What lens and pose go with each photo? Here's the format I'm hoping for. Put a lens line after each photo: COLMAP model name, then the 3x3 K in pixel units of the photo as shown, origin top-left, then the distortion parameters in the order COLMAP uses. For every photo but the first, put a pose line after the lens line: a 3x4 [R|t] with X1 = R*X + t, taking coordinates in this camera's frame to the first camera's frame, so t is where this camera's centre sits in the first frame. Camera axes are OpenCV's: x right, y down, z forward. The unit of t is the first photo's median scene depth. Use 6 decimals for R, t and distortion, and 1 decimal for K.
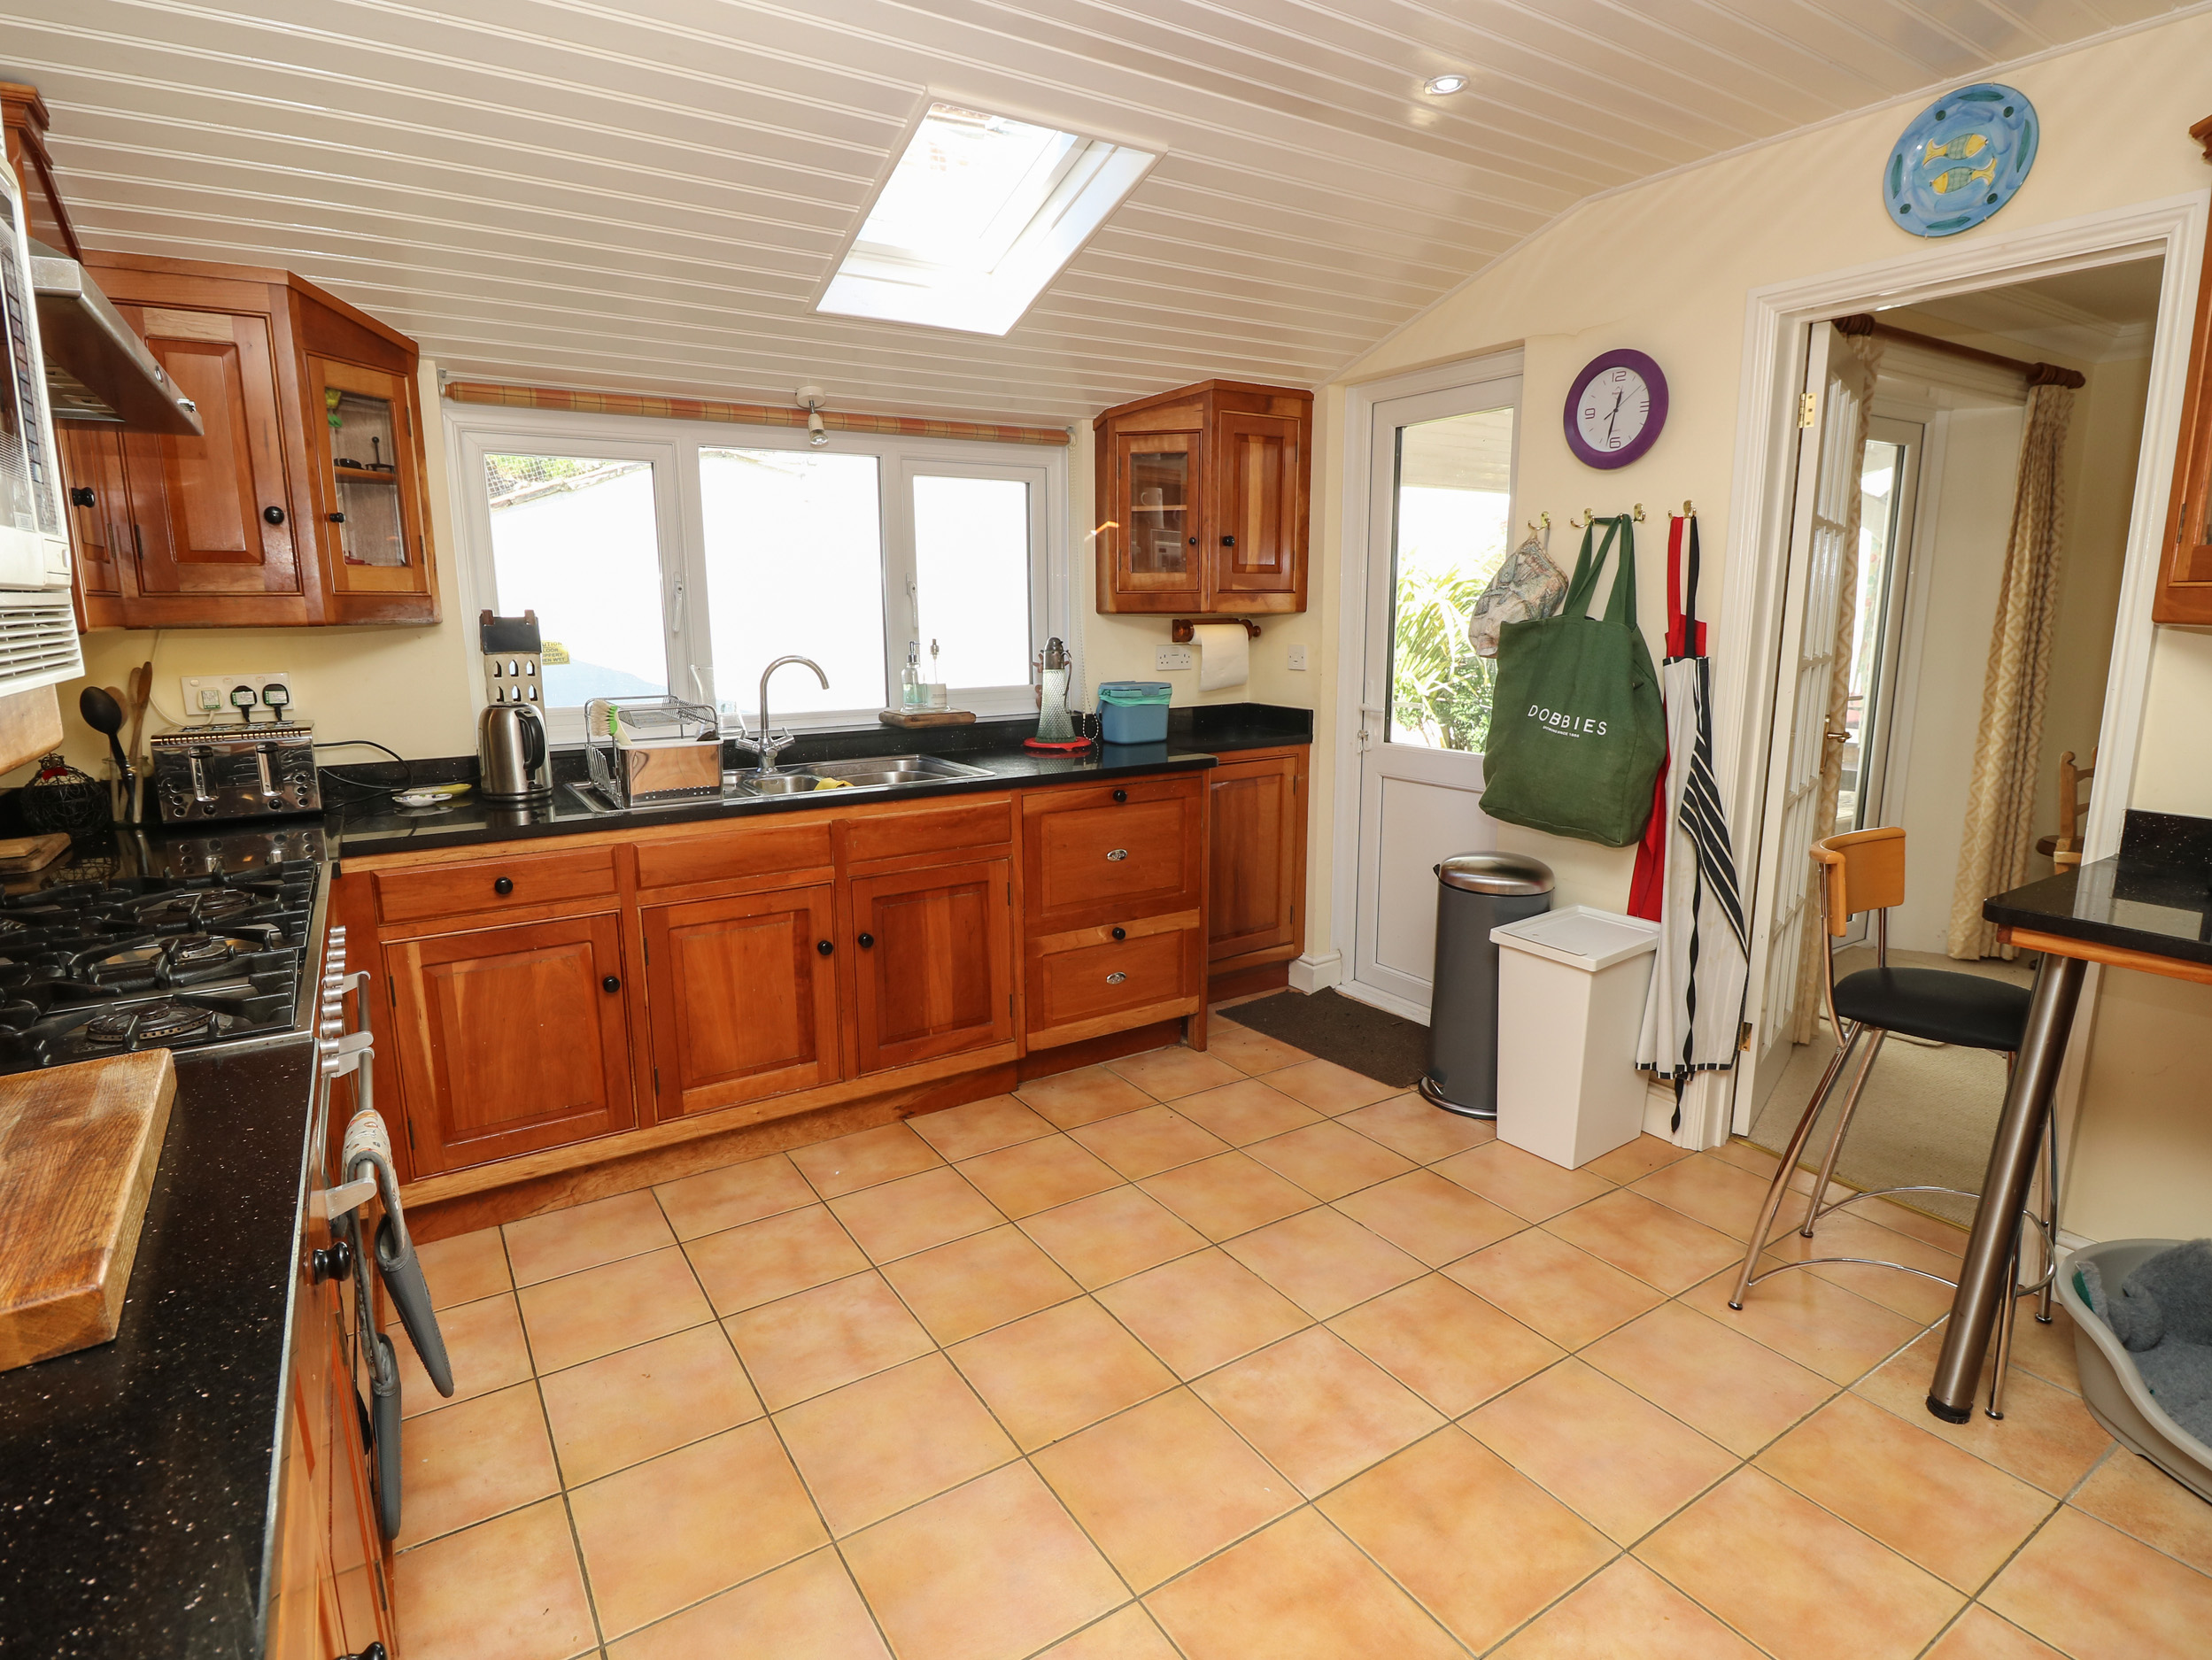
lens RADIAL K [[1146.2, 0, 1103.4], [0, 1146.2, 818.5], [0, 0, 1]] dist [0.001661, -0.012747]
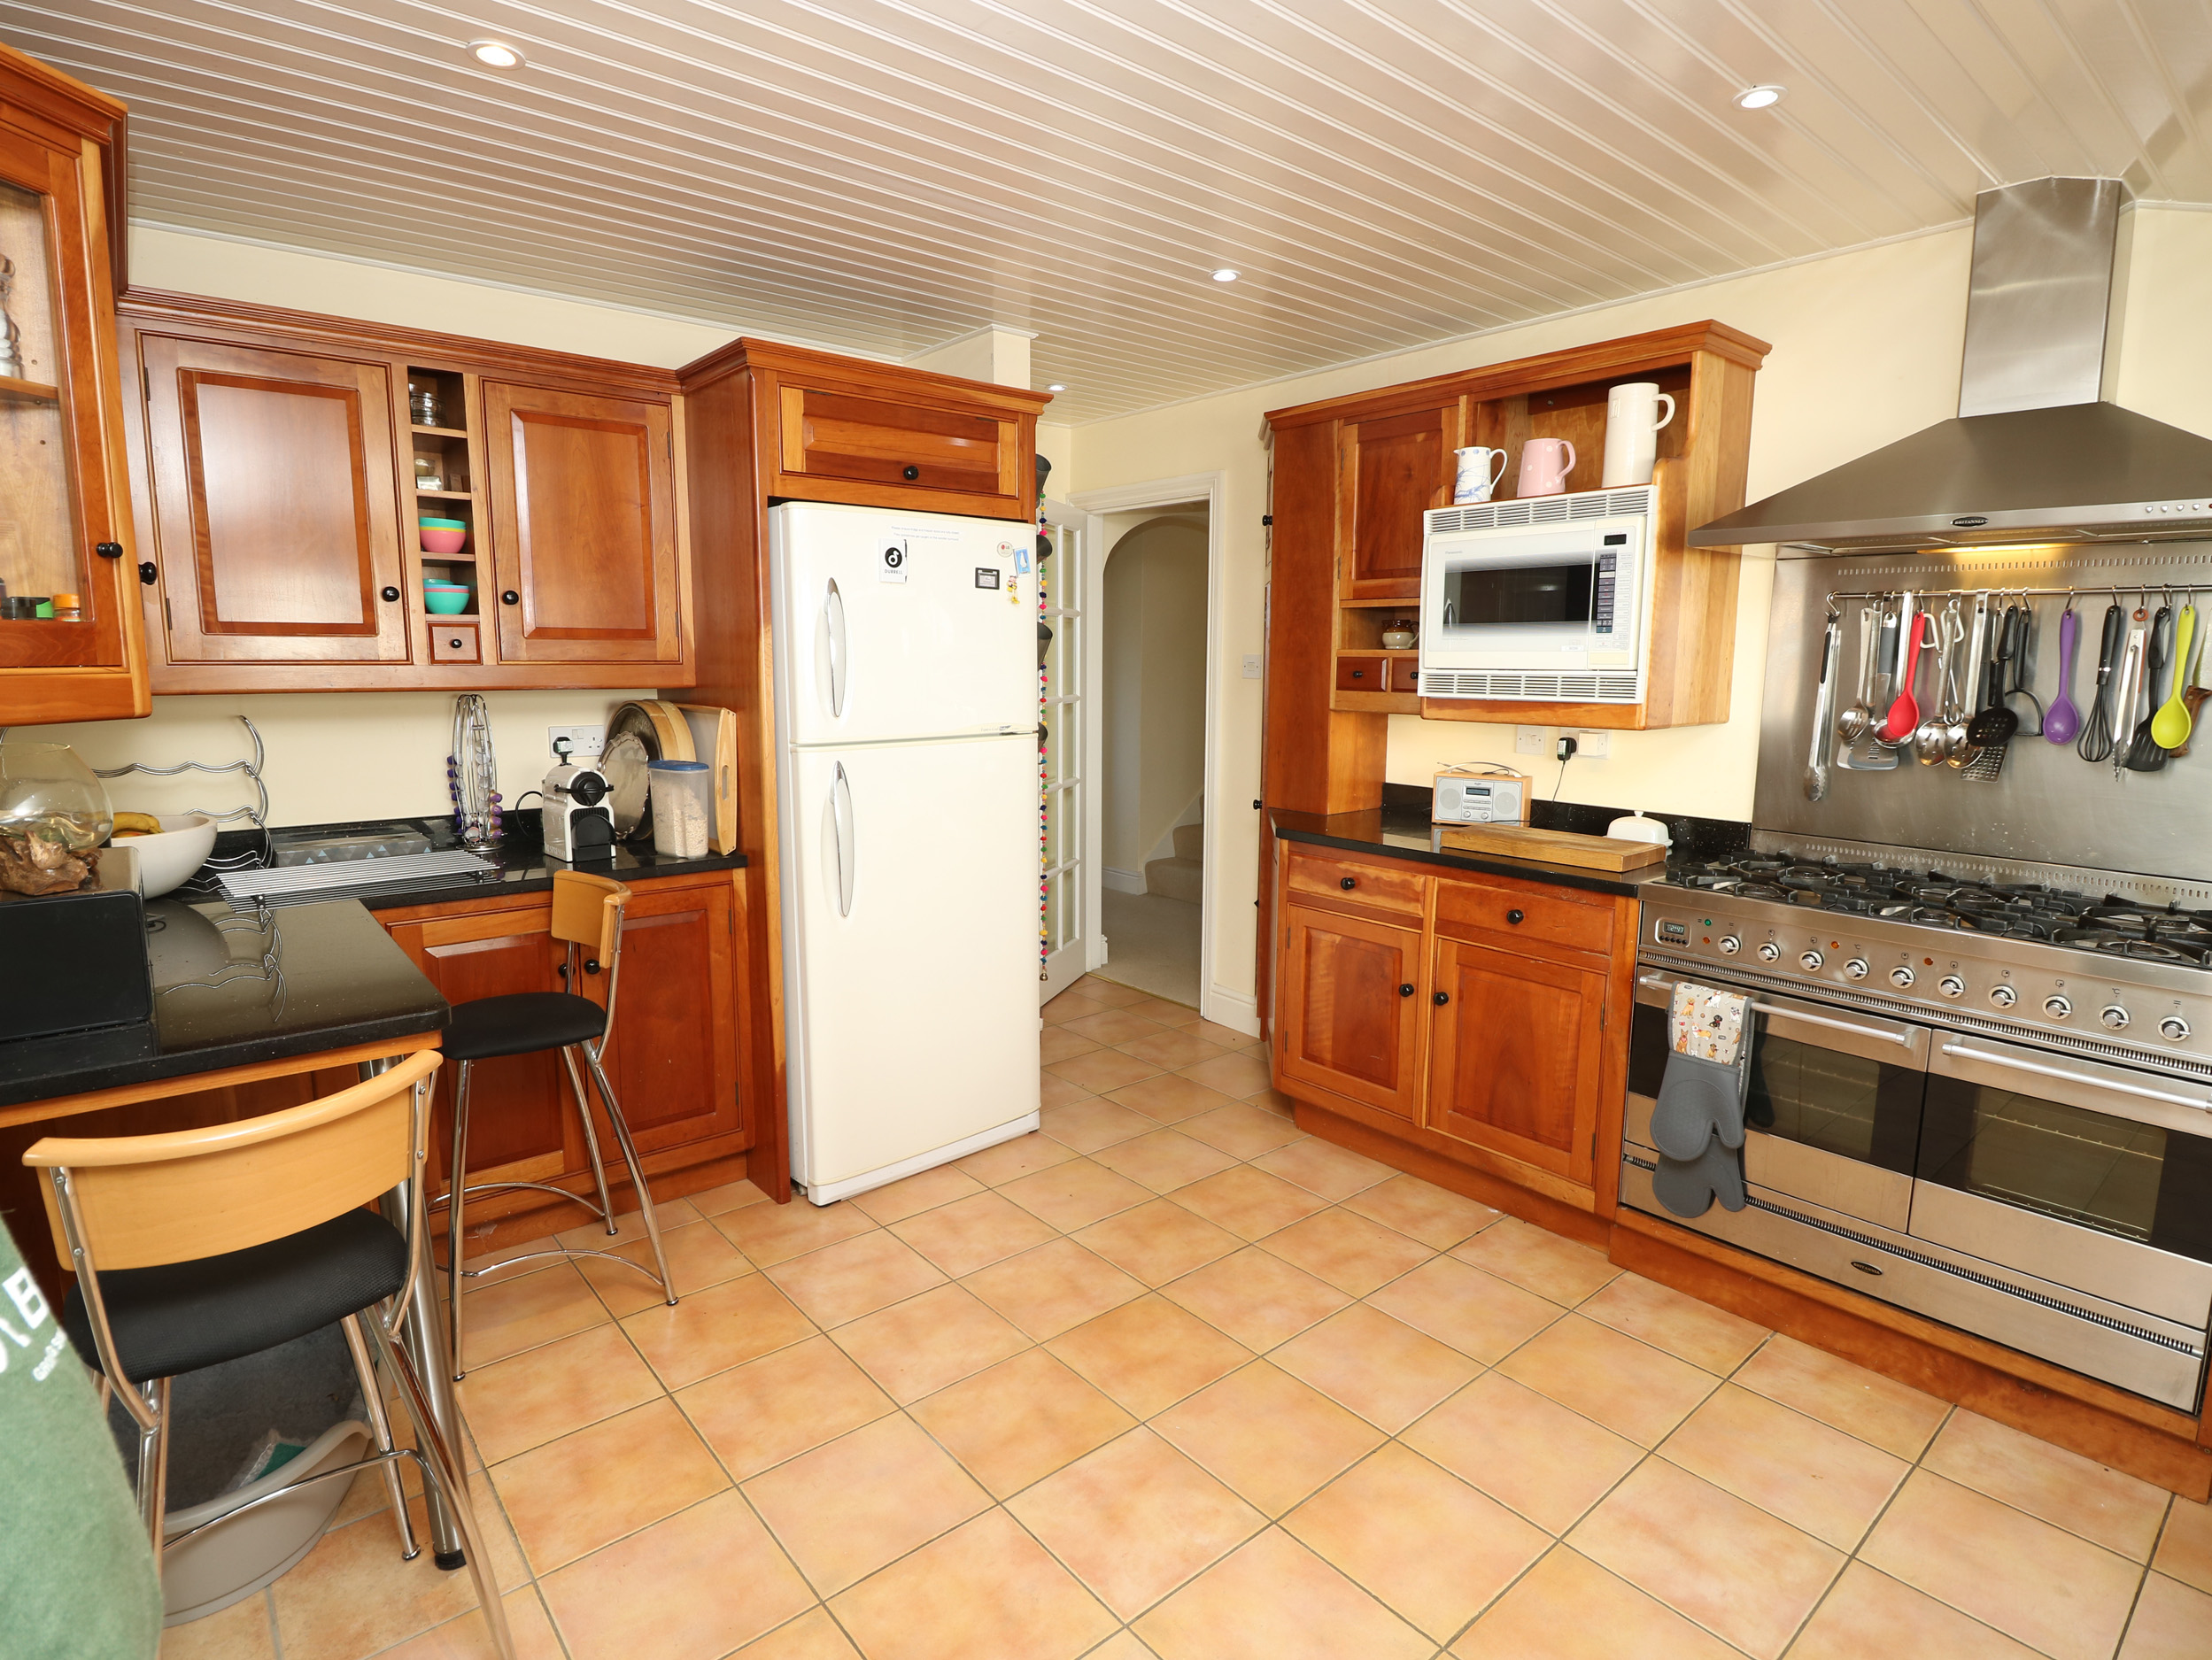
lens RADIAL K [[1146.2, 0, 1103.4], [0, 1146.2, 818.5], [0, 0, 1]] dist [0.001661, -0.012747]
pose [[-0.991818, 0.020019, -0.126082, 0.287850], [-0.021236, 0.947995, 0.317575, -0.310572], [0.125883, 0.317654, -0.939814, 1.538780]]
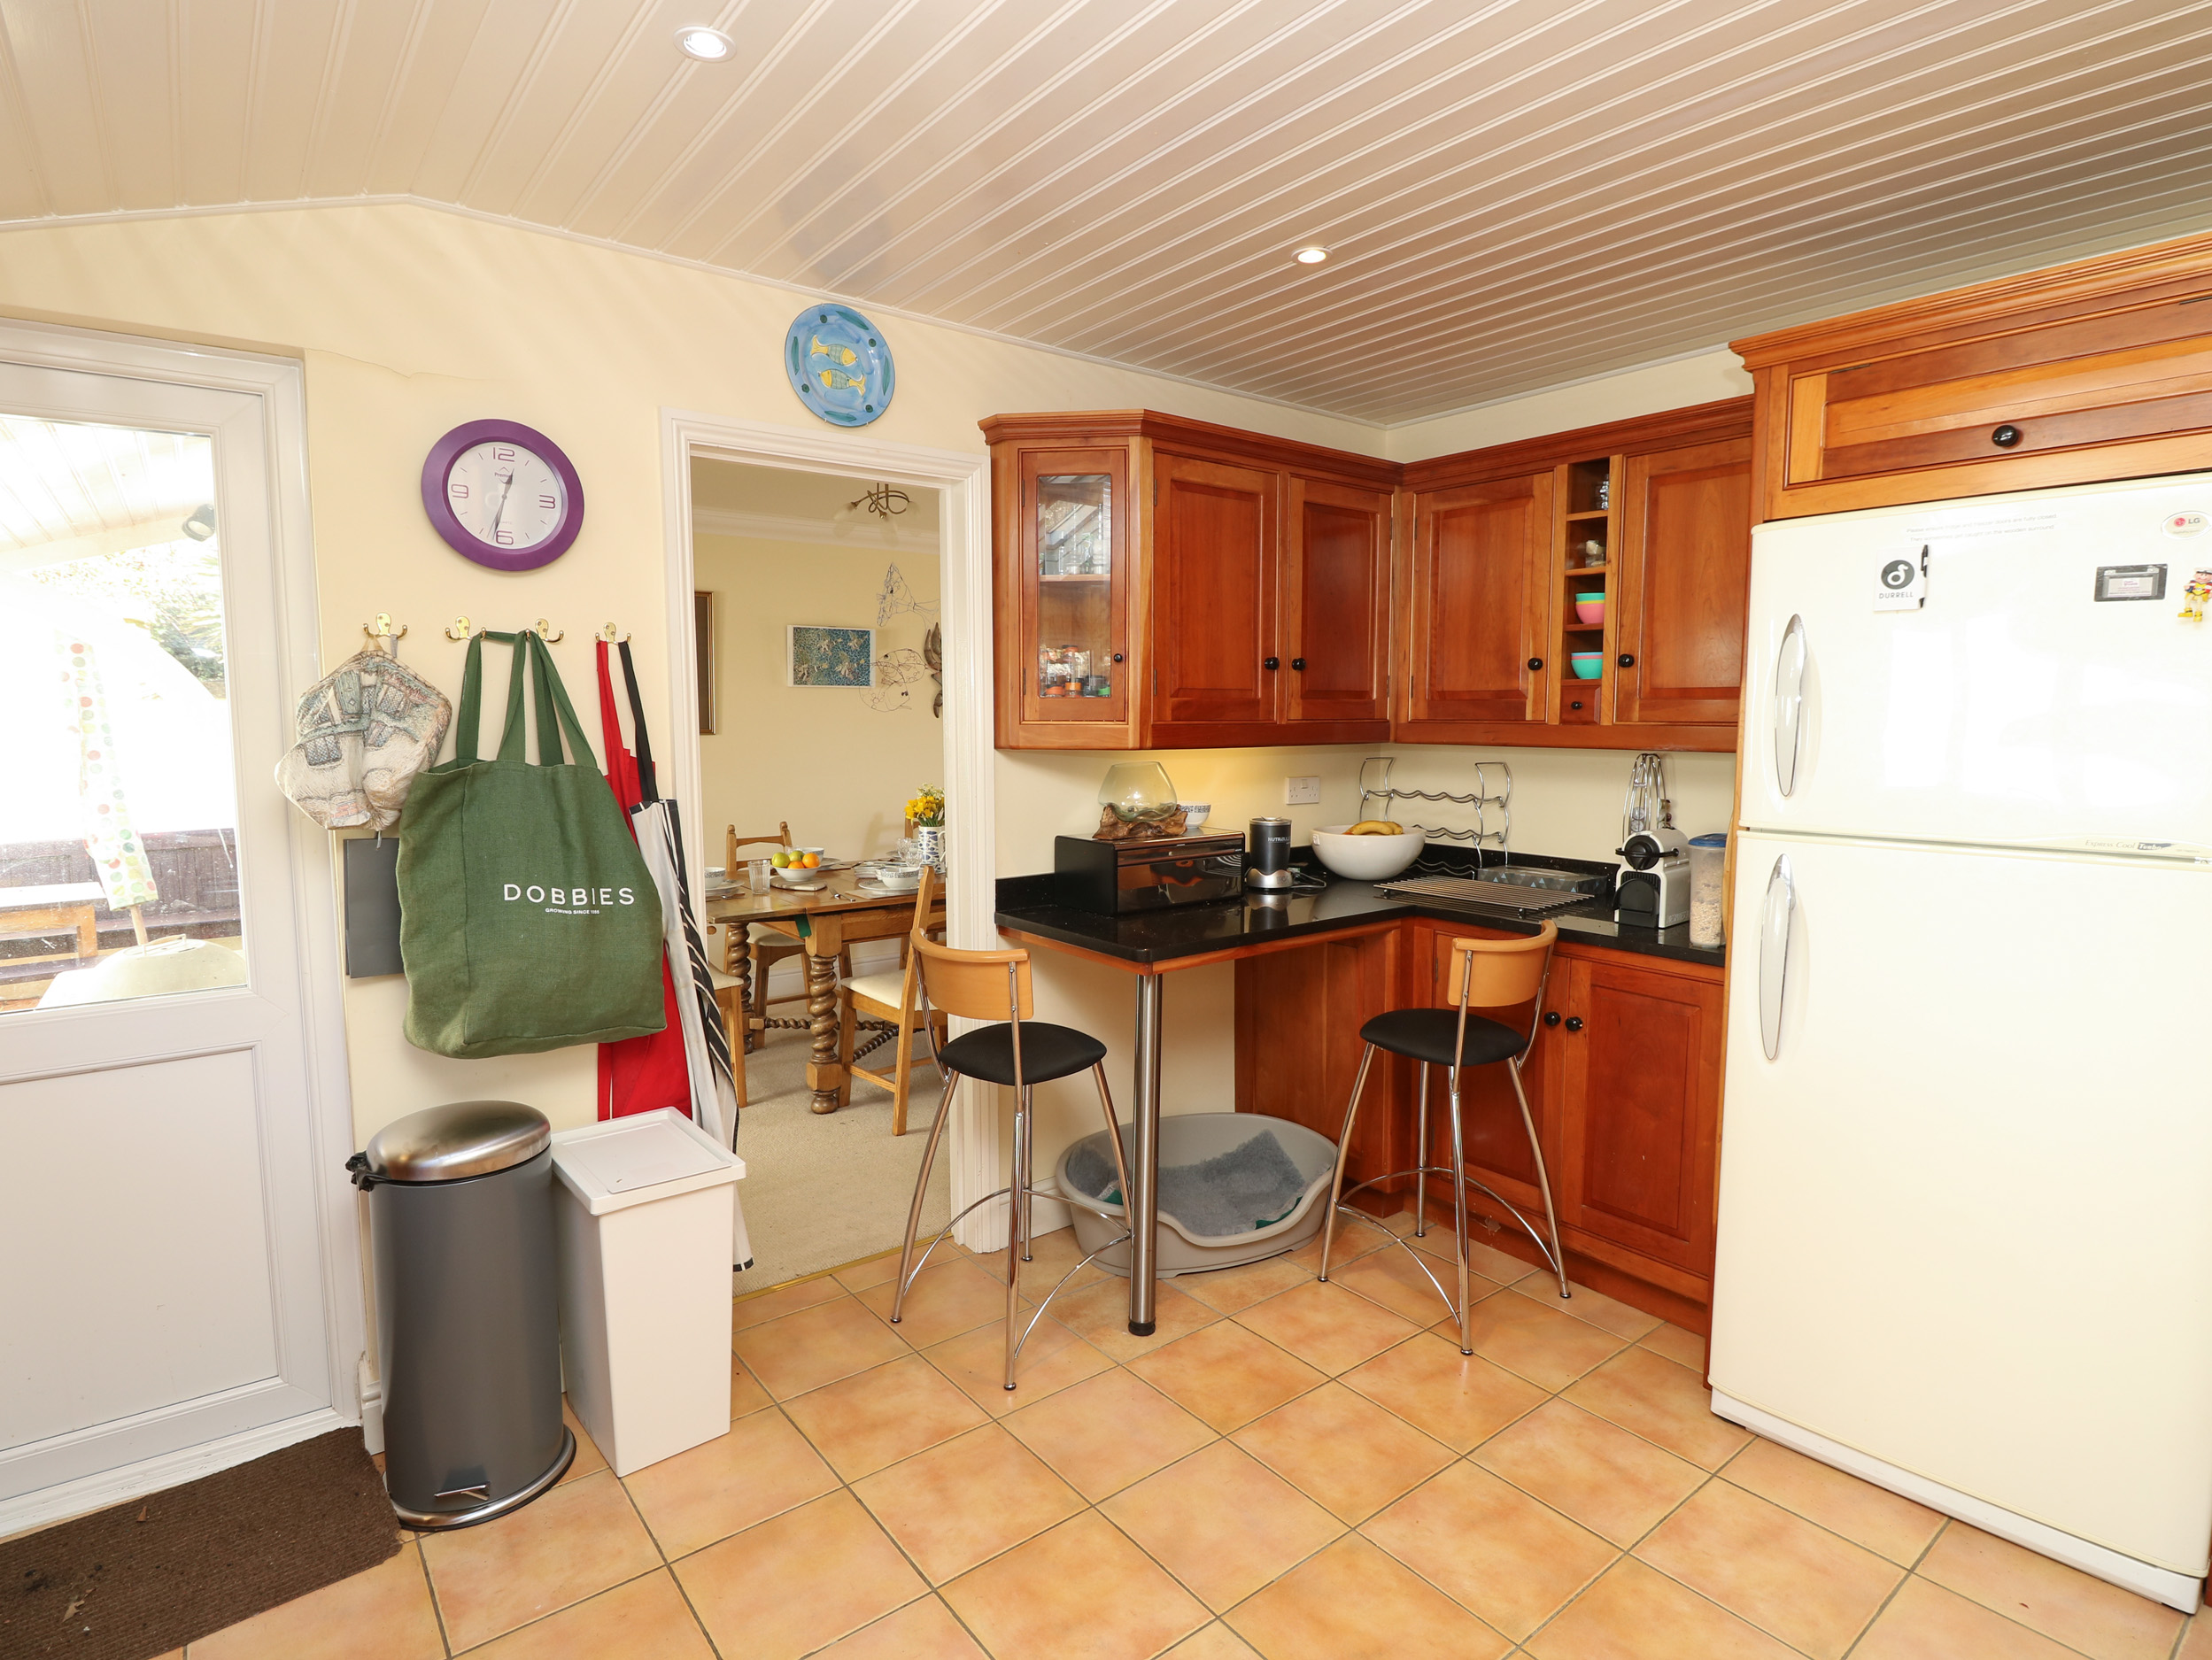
lens RADIAL K [[1146.2, 0, 1103.4], [0, 1146.2, 818.5], [0, 0, 1]] dist [0.001661, -0.012747]
pose [[-0.091887, -0.086484, 0.992007, -0.483822], [0.182341, 0.977915, 0.102145, -0.192363], [-0.978932, 0.190269, -0.074088, 0.908138]]
